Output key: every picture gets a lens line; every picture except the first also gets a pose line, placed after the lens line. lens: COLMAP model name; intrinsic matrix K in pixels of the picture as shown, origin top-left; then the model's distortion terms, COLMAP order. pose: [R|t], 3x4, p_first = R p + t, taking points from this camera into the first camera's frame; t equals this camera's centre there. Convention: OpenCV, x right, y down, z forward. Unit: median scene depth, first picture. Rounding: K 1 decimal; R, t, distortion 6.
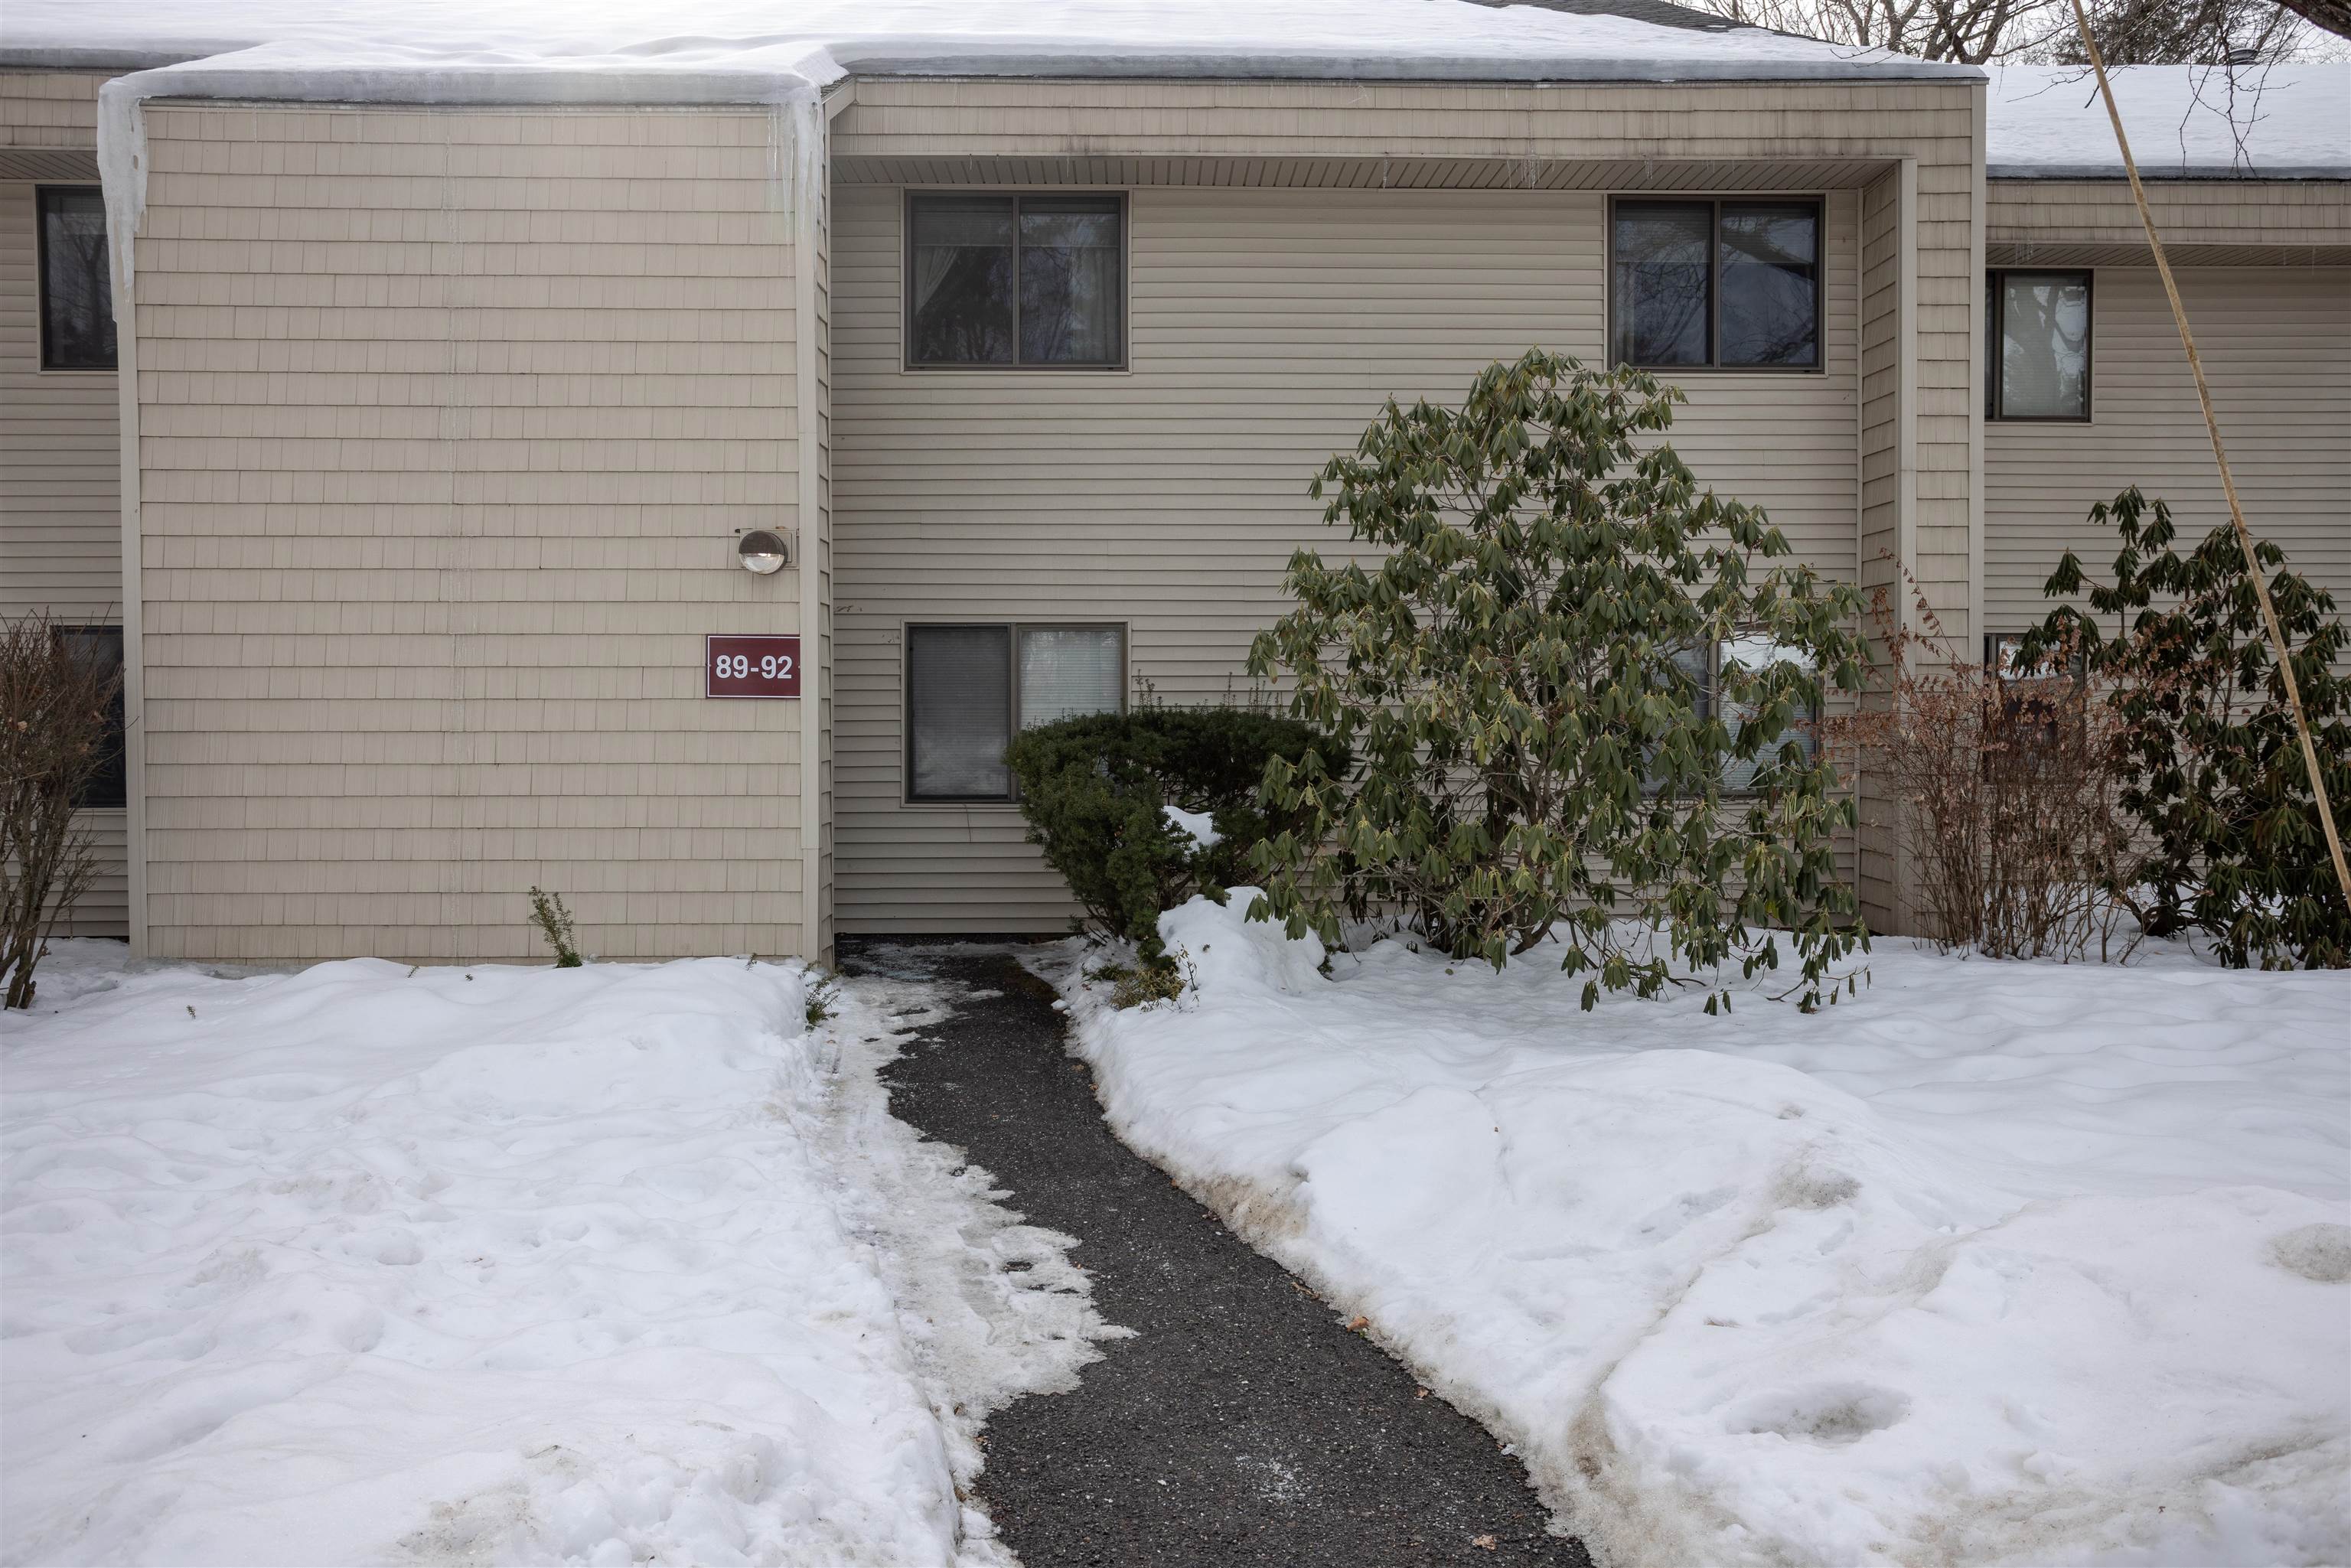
lens RADIAL K [[1598.4, 0, 1175.6], [0, 1598.4, 719.2], [0, 0, 1]] dist [-0.002755, 0.002227]
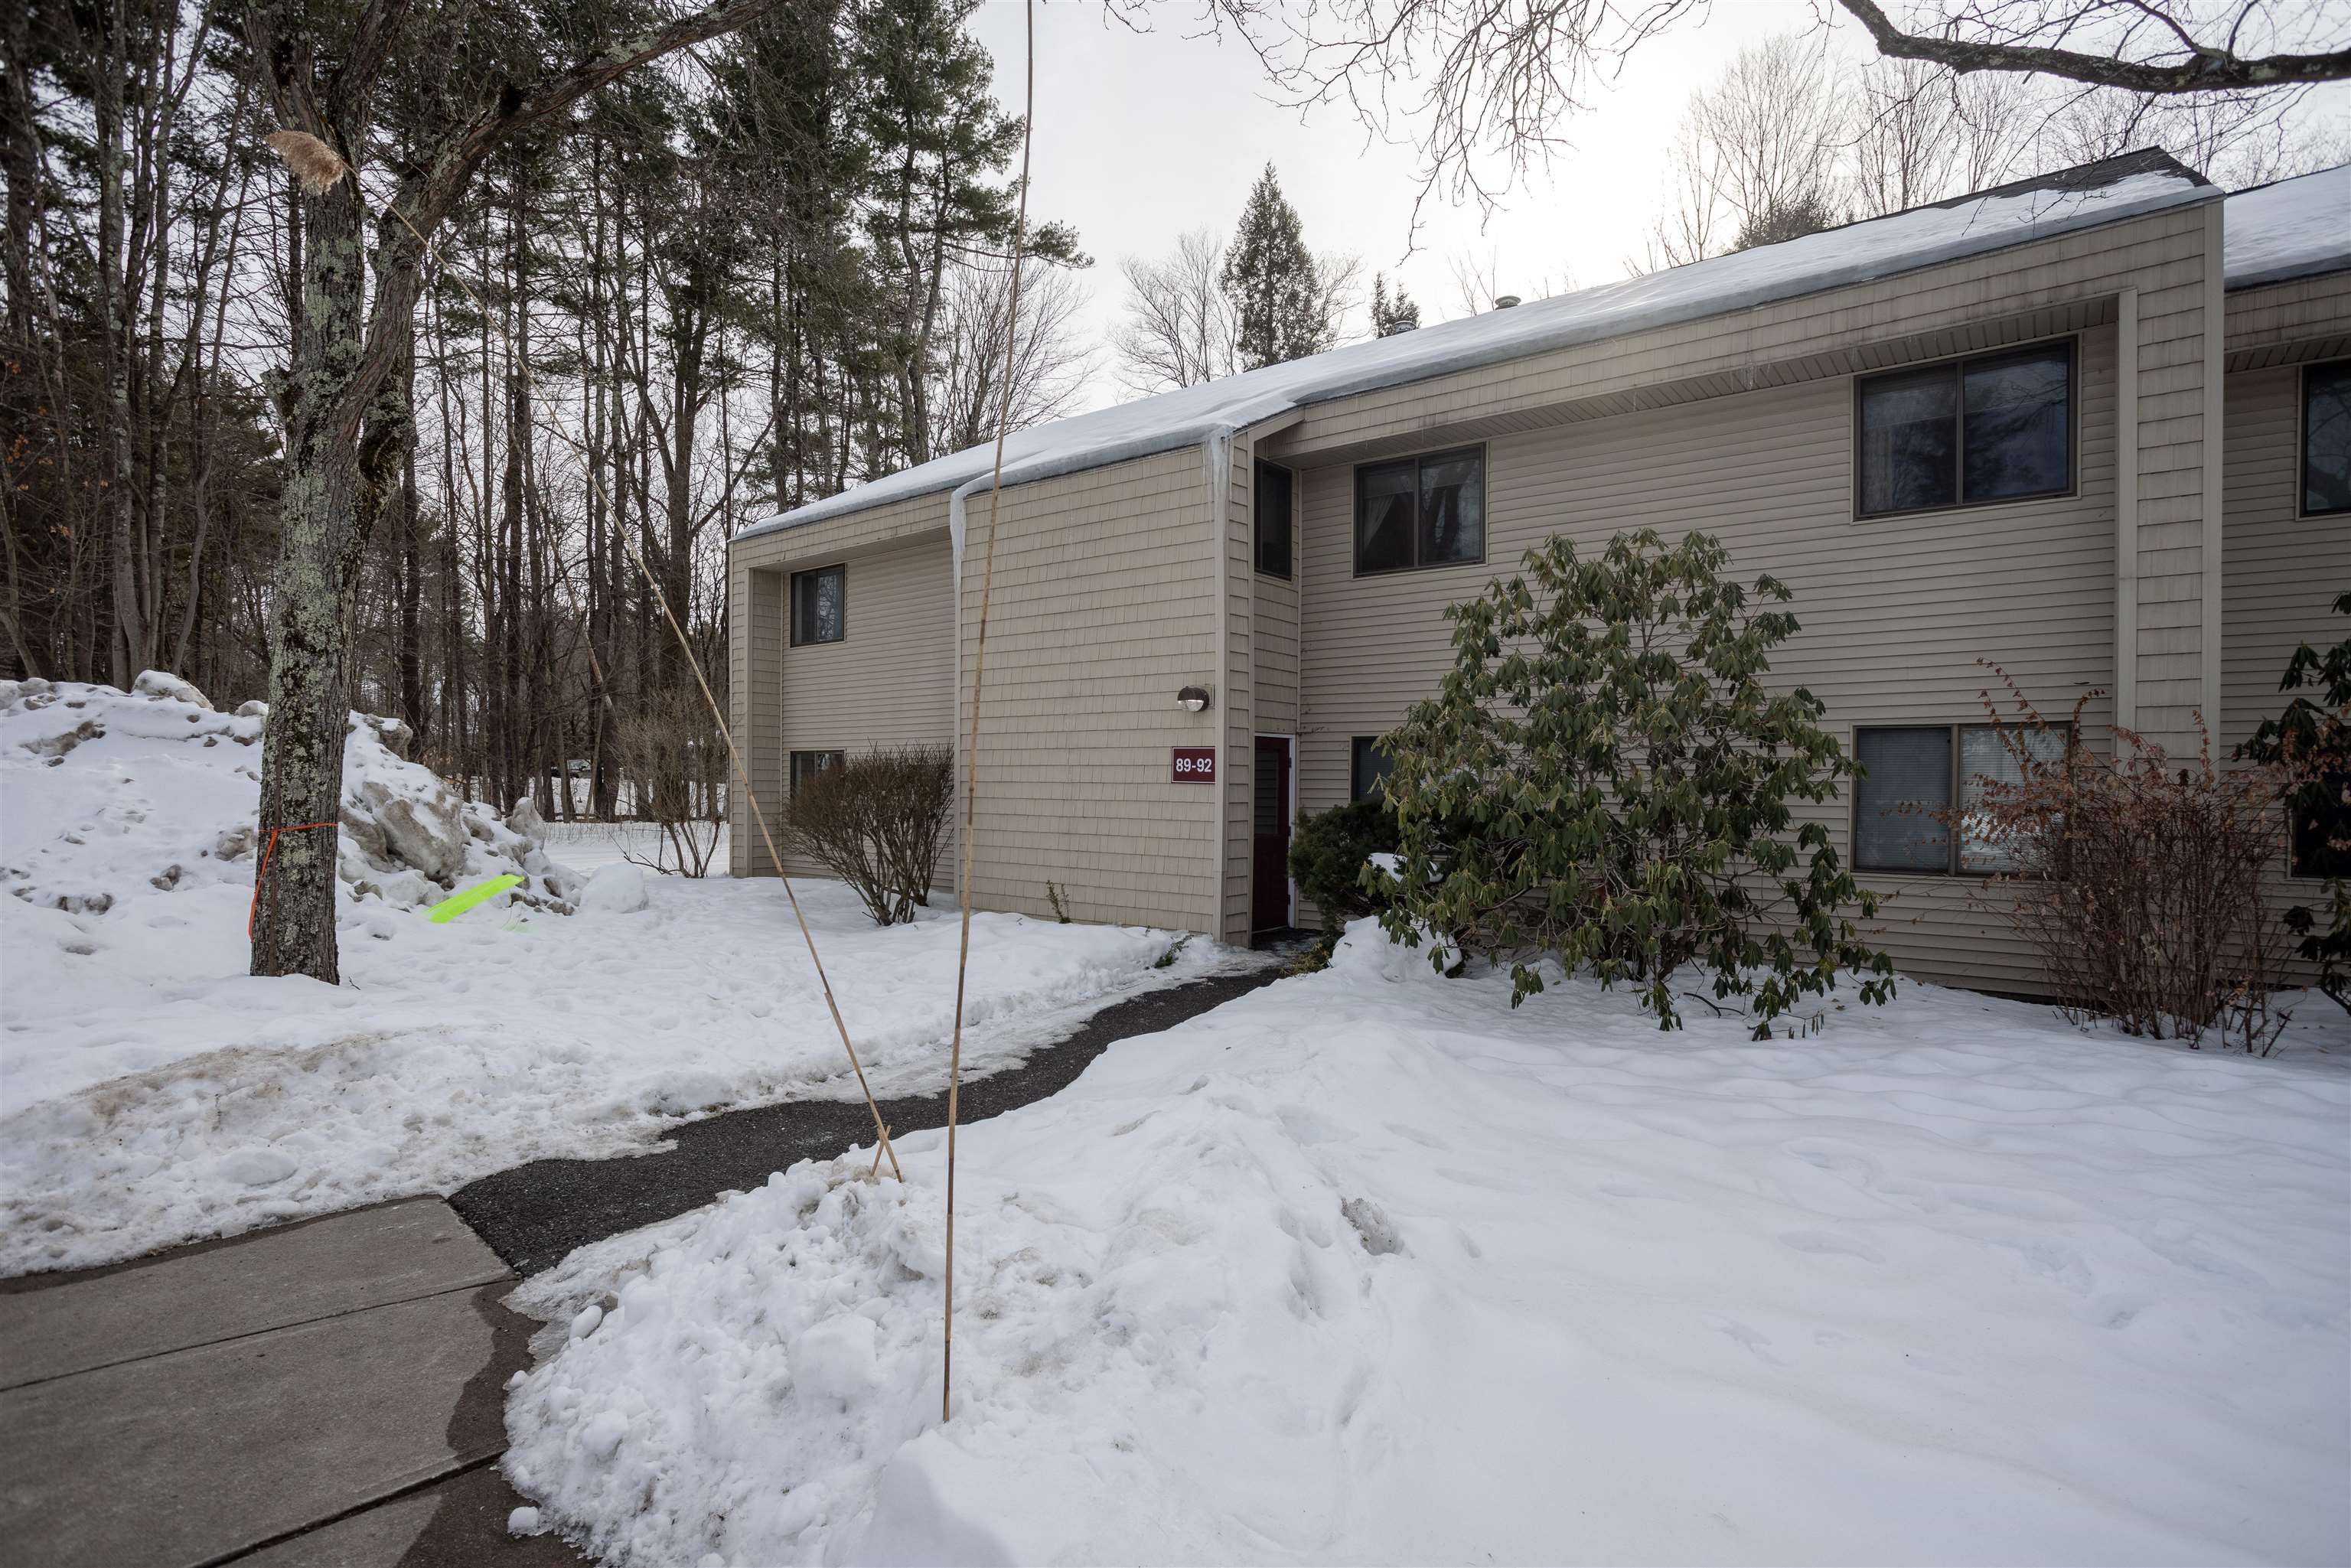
lens RADIAL K [[1126.4, 0, 1183.3], [0, 1126.4, 774.6], [0, 0, 1]] dist [-0.047885, 0.024354]
pose [[0.781986, 0.003079, -0.623289, 0.491500], [-0.015714, 0.999767, -0.014776, -0.004056], [0.623098, 0.021349, 0.781852, 0.034582]]
